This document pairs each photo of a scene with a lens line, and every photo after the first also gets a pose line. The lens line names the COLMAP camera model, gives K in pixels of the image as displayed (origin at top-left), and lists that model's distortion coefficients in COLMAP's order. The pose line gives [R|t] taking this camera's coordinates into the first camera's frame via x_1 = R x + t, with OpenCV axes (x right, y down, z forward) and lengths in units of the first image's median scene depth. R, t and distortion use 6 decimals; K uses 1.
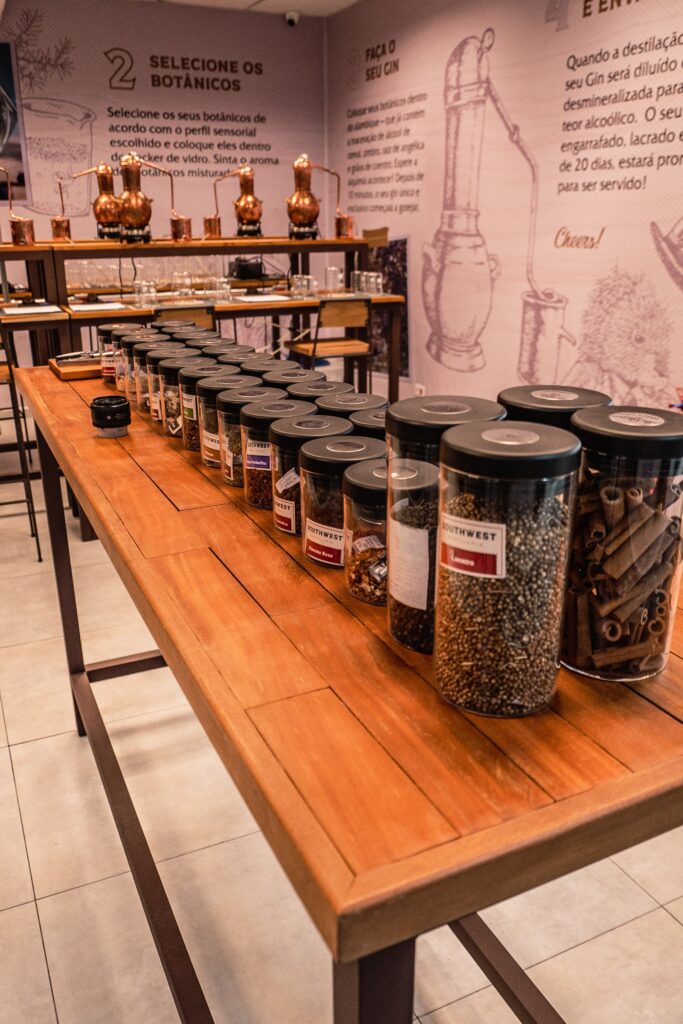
lens RADIAL K [[816.0, 0, 339.9], [0, 816.0, 512.2], [0, 0, 1]] dist [-0.002923, 0.003361]
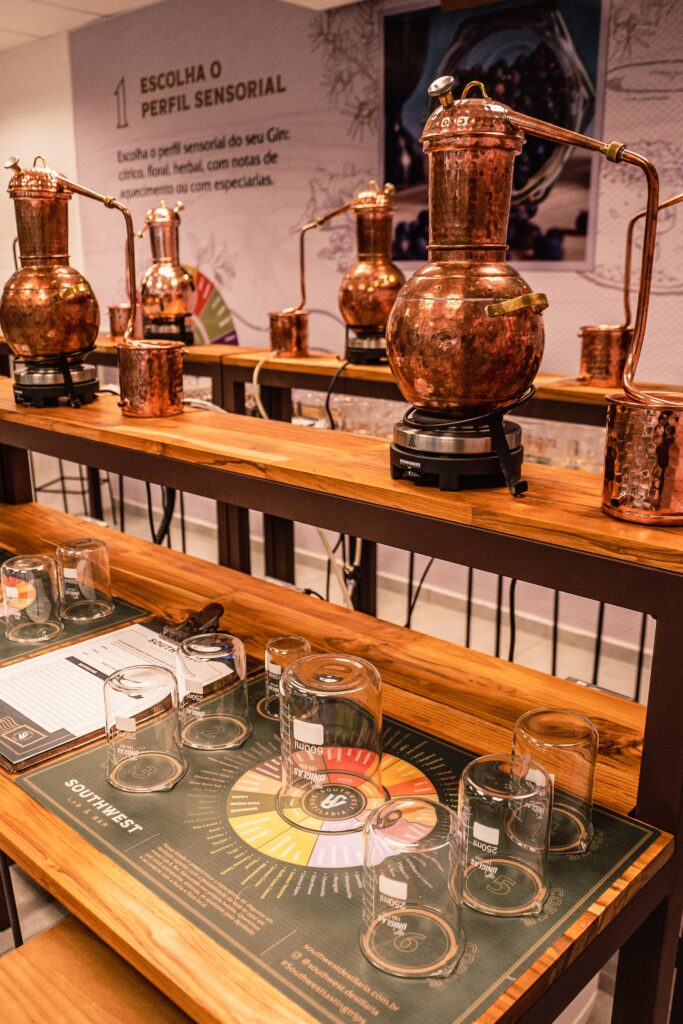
lens RADIAL K [[881.7, 0, 341.5], [0, 881.7, 511.9], [0, 0, 1]] dist [-0.007891, -0.003250]
pose [[0.358443, 0.270809, -0.893410, 0.183799], [-0.323969, 0.933611, 0.153016, -0.414706], [0.875536, 0.234589, 0.422380, 1.021901]]
